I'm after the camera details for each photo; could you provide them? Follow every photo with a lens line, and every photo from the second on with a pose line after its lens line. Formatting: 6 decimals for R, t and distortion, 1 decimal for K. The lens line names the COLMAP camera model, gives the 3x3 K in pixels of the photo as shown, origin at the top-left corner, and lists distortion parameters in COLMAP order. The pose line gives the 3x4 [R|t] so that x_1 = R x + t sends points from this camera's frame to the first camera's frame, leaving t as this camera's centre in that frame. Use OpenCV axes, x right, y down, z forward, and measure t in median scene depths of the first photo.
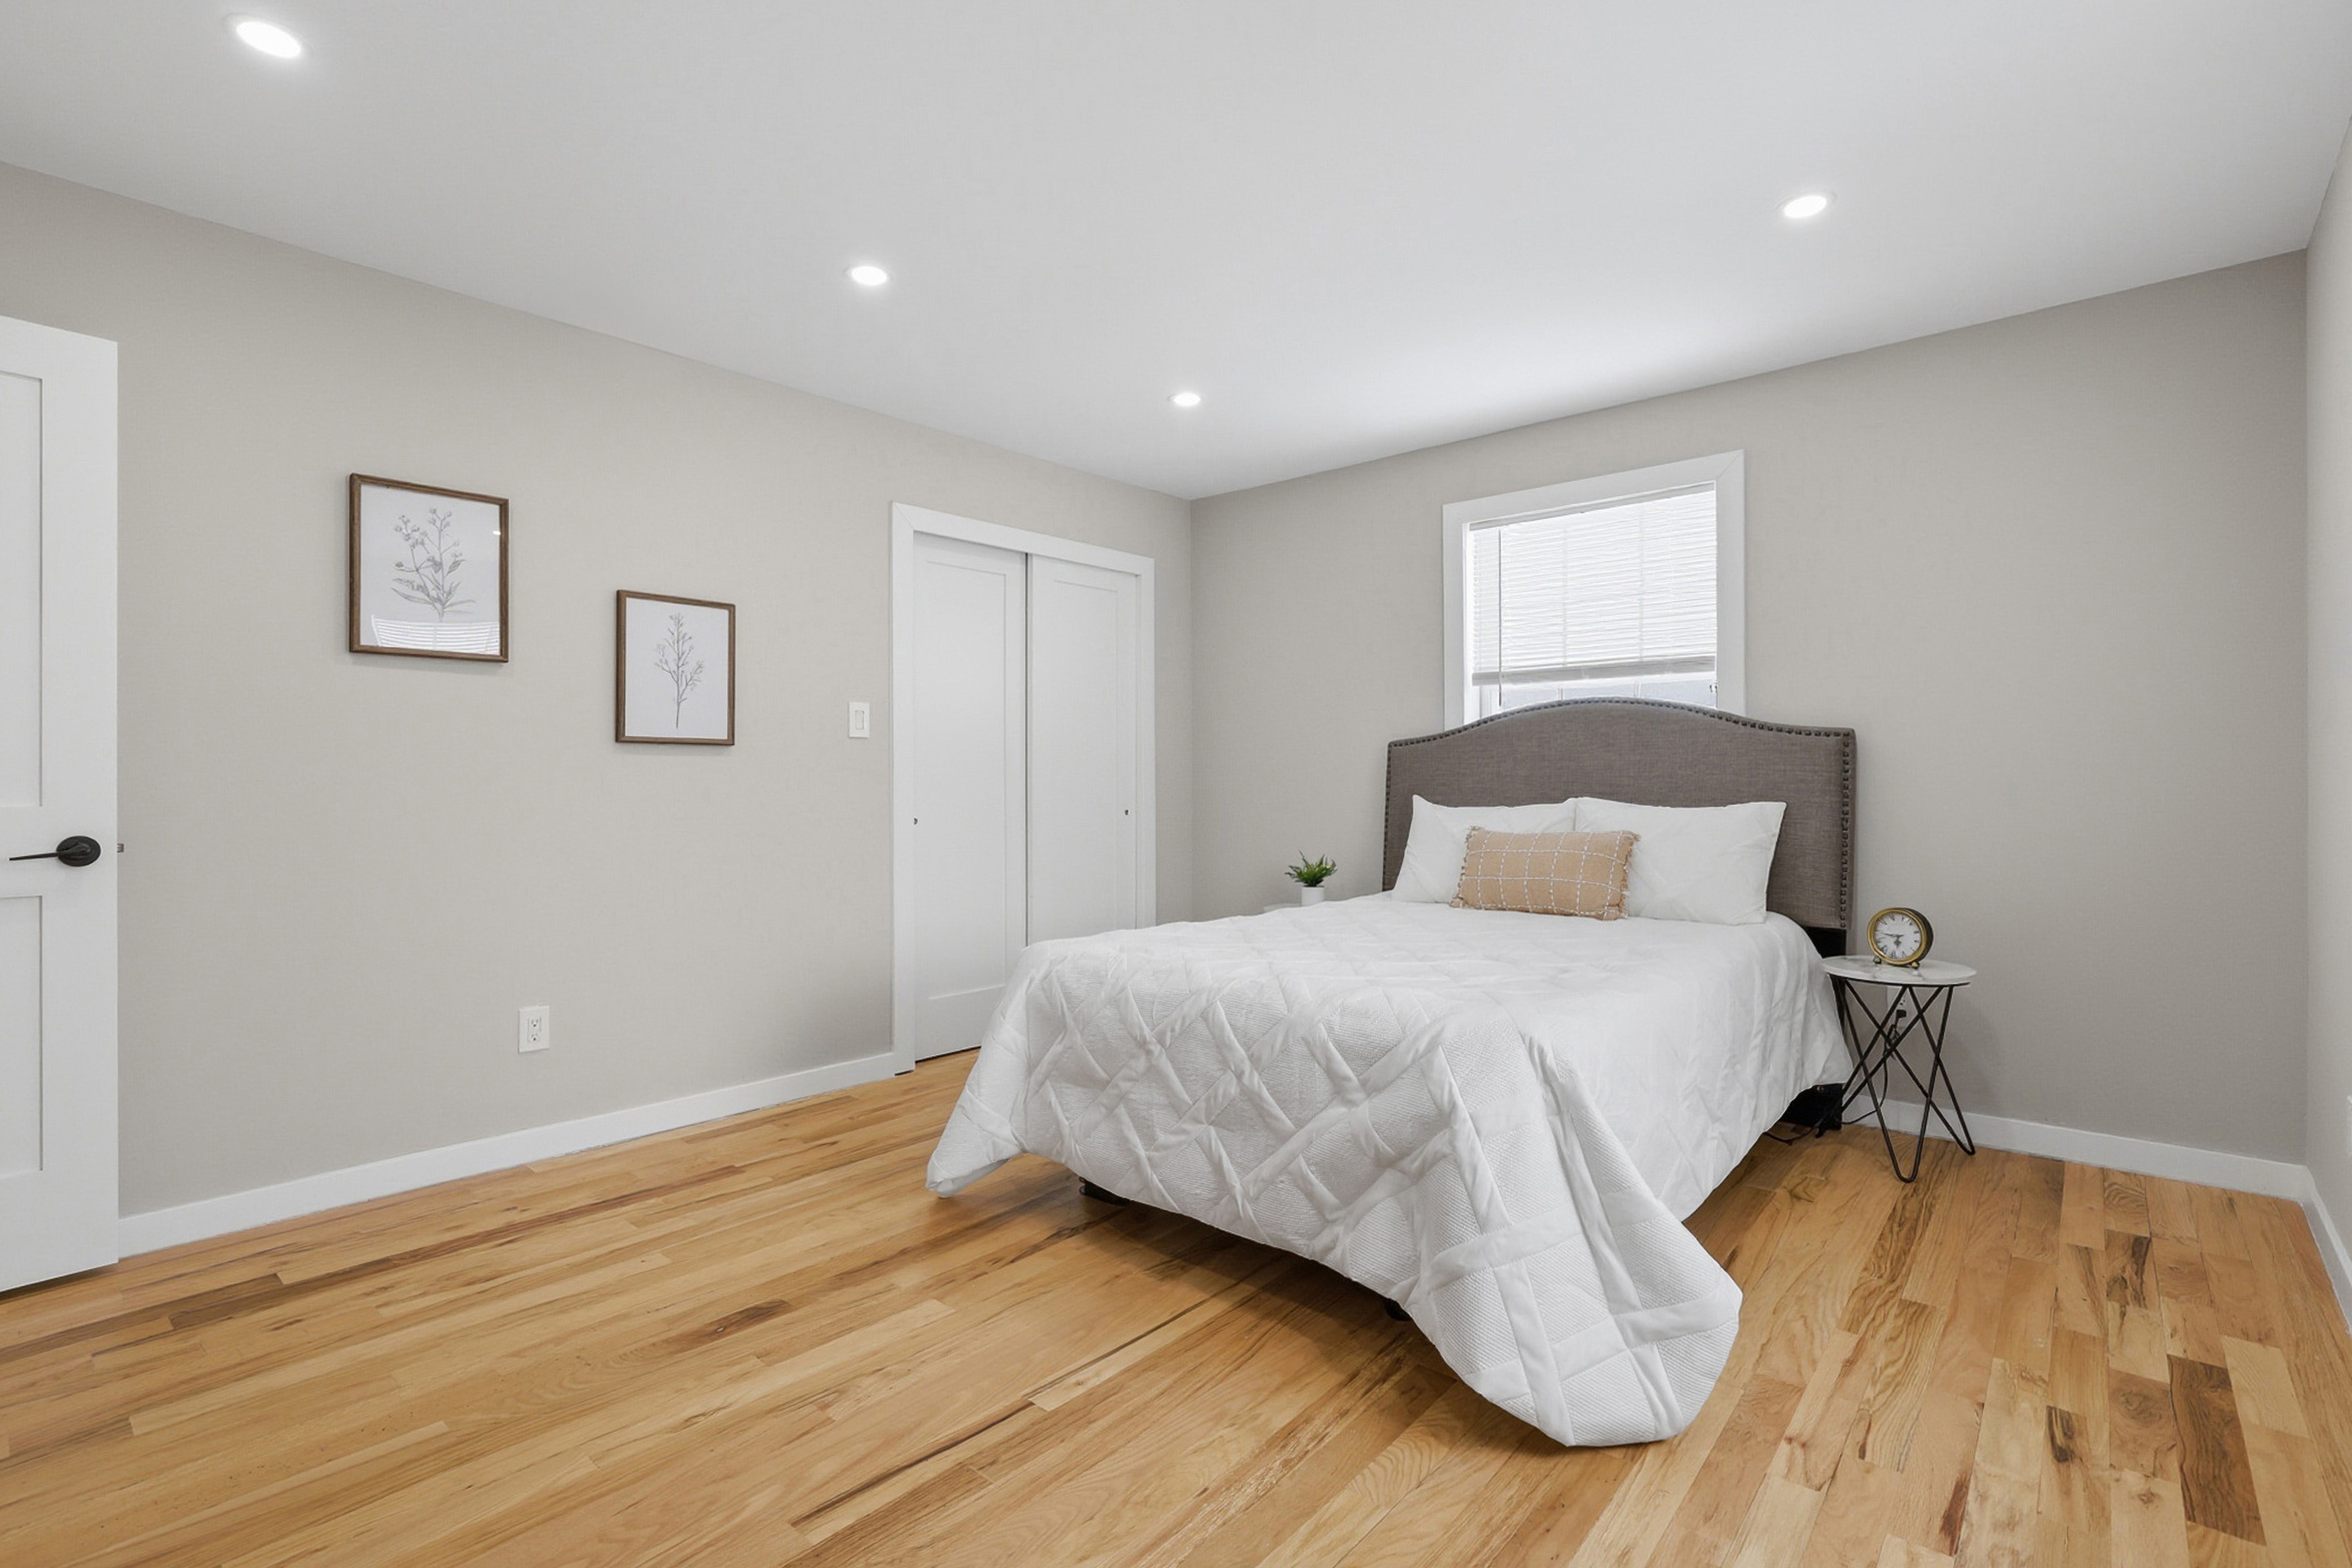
lens RADIAL K [[1082.7, 0, 1185.4], [0, 1082.7, 779.4], [0, 0, 1]] dist [-0.002398, -0.000357]
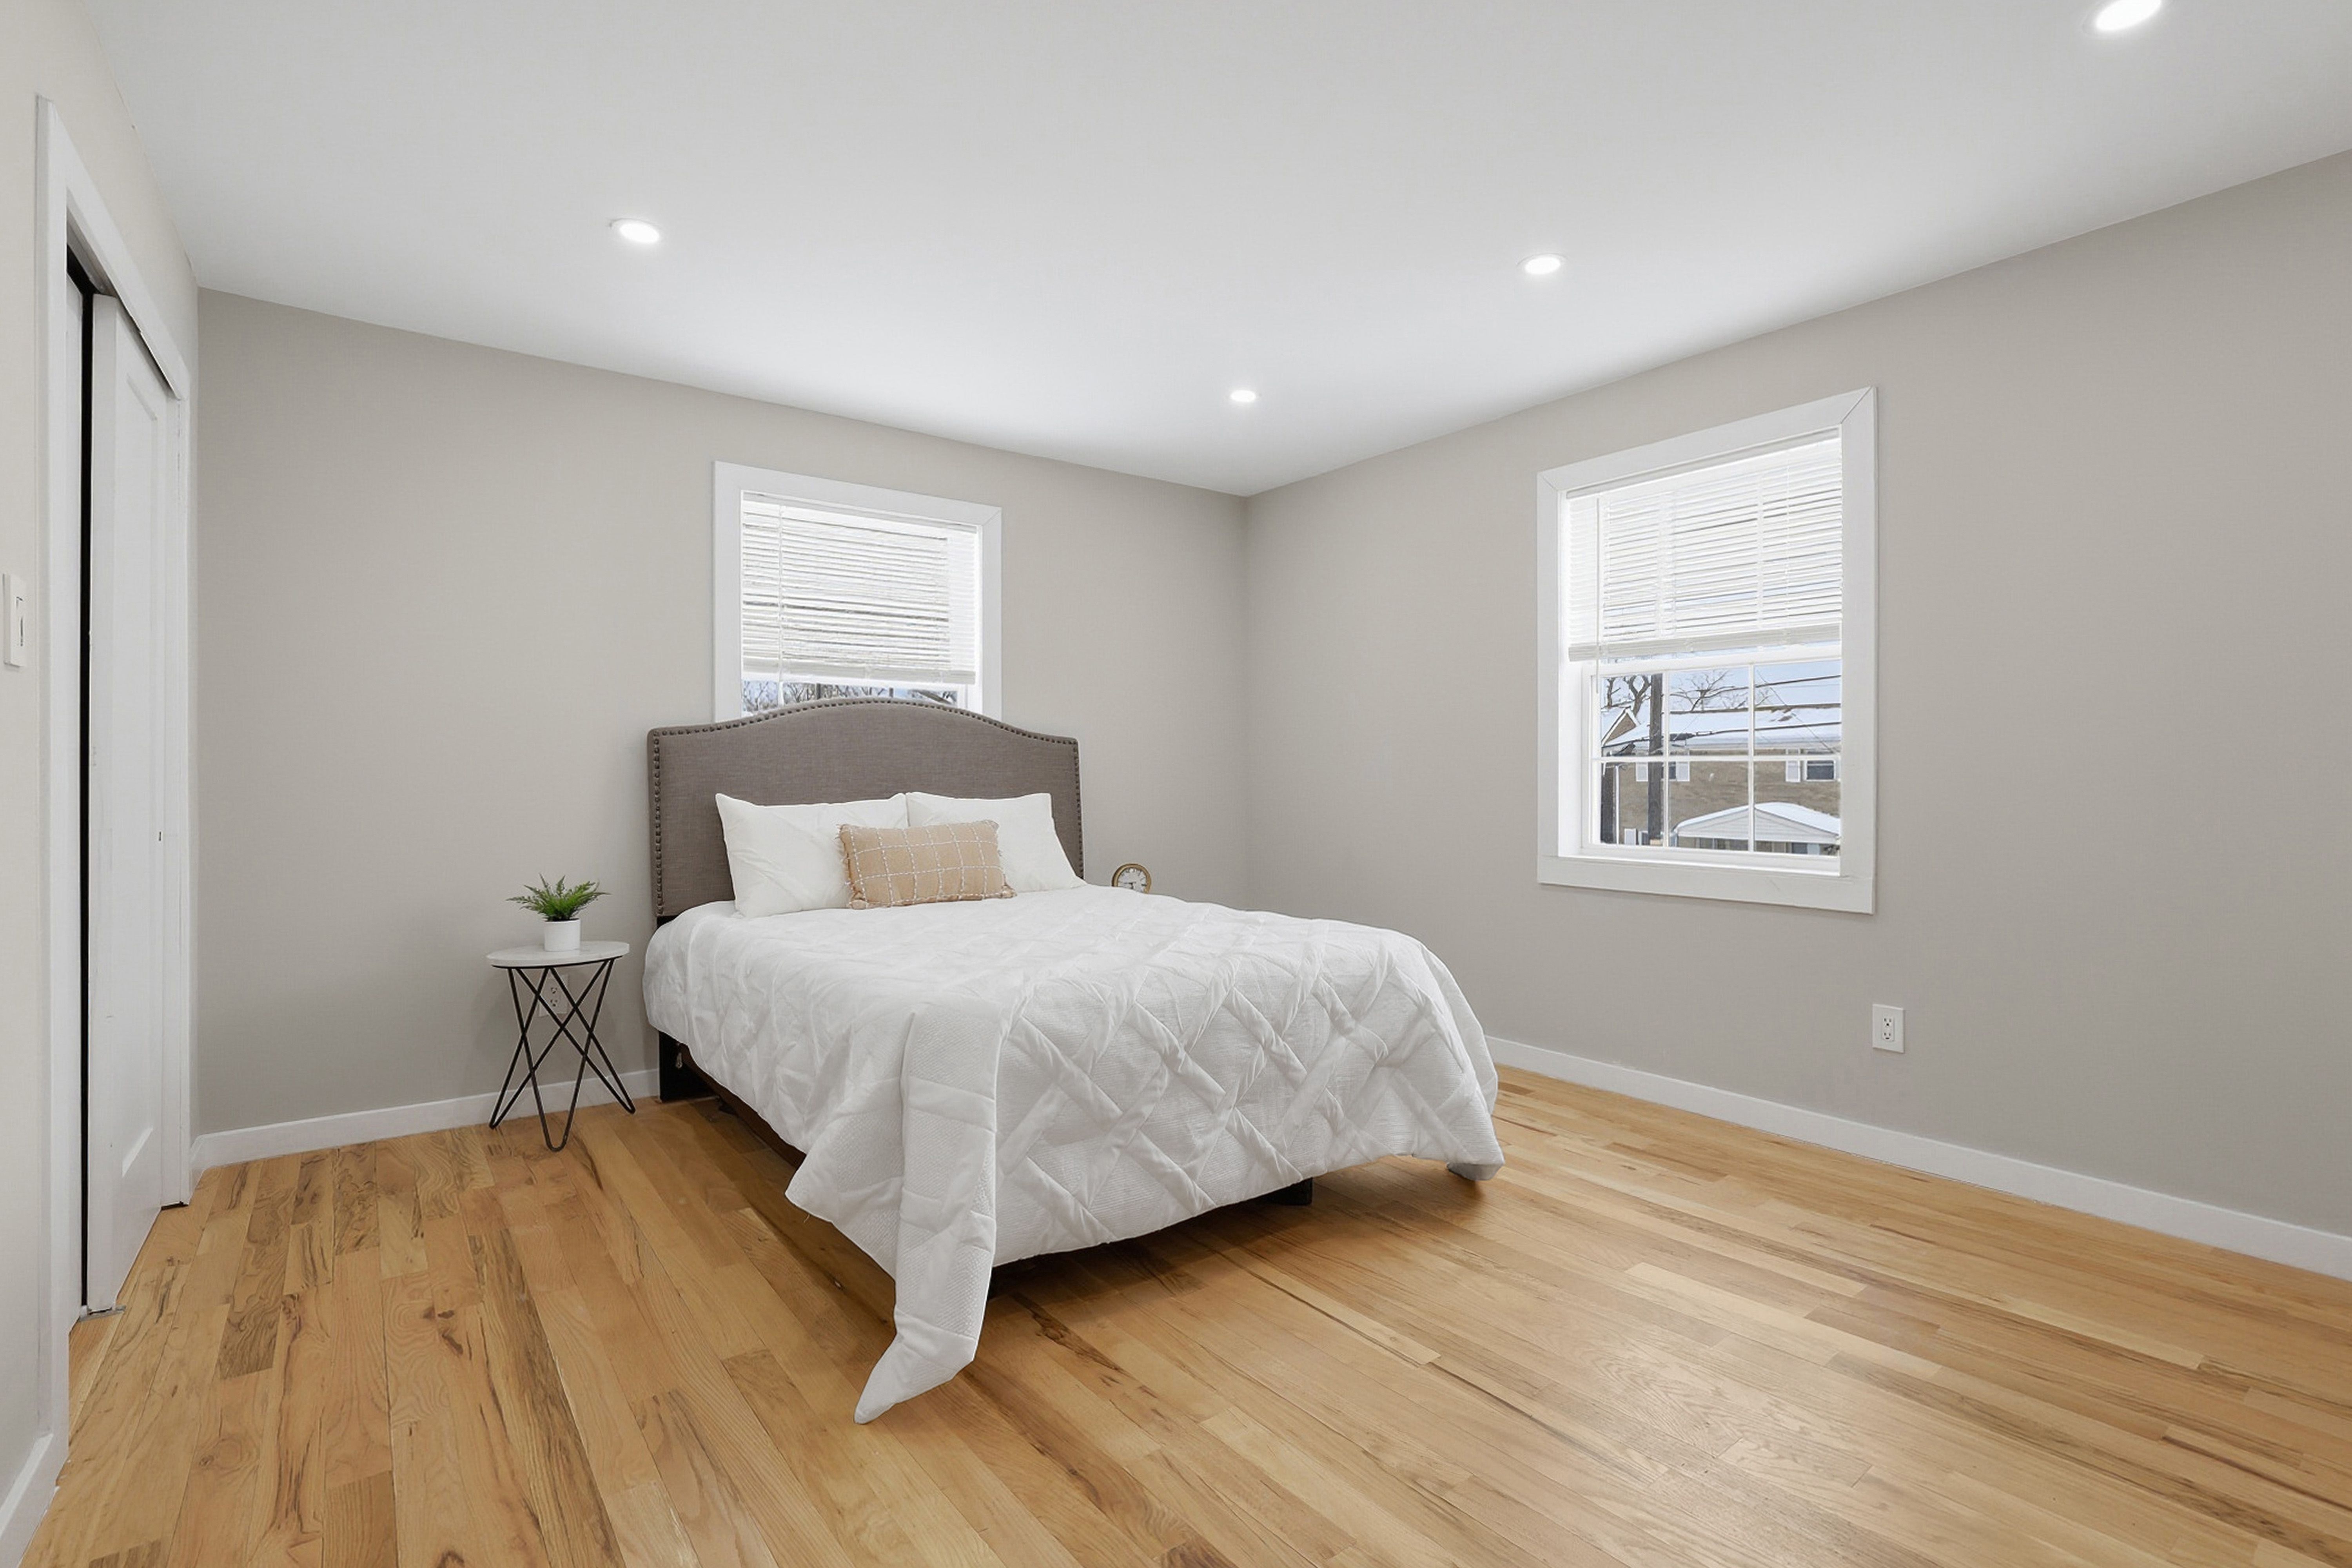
lens RADIAL K [[1082.7, 0, 1185.4], [0, 1082.7, 779.4], [0, 0, 1]] dist [-0.002398, -0.000357]
pose [[0.198042, -0.005517, 0.980178, -0.969312], [0.000232, 0.999984, 0.005581, -0.002496], [-0.980194, -0.000878, 0.198040, 0.808241]]
